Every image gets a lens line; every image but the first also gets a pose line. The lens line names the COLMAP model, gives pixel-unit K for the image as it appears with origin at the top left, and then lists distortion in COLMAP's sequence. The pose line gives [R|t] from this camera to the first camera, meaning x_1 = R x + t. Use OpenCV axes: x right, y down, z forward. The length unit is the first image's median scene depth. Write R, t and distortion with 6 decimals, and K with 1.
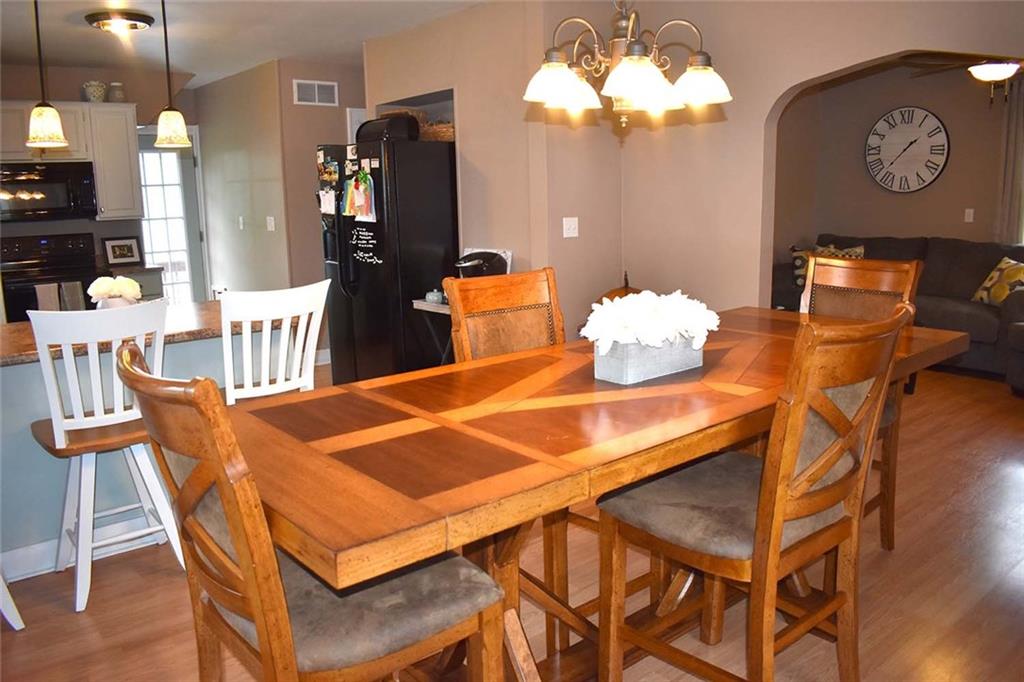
lens RADIAL K [[815.6, 0, 512.3], [0, 815.6, 339.3], [0, 0, 1]] dist [-0.089465, -0.003288]
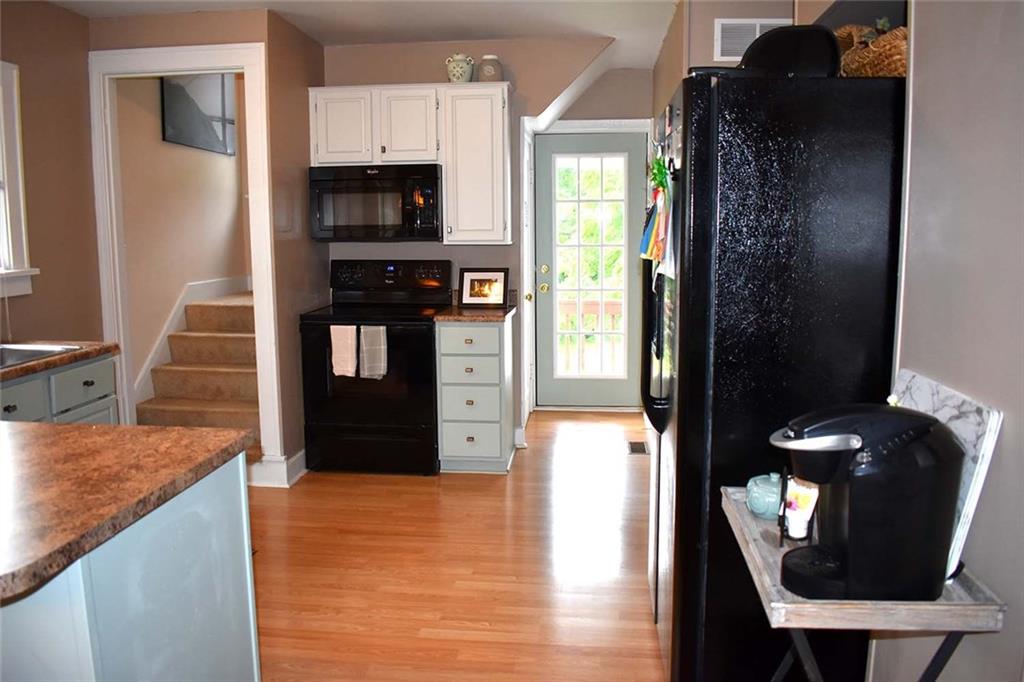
lens RADIAL K [[815.6, 0, 510.8], [0, 815.6, 338.5], [0, 0, 1]] dist [-0.089465, -0.003288]
pose [[0.704631, 0.114141, -0.700333, 0.056797], [-0.134895, 0.990526, 0.025714, -0.089831], [0.696633, 0.076353, 0.713353, 0.505437]]
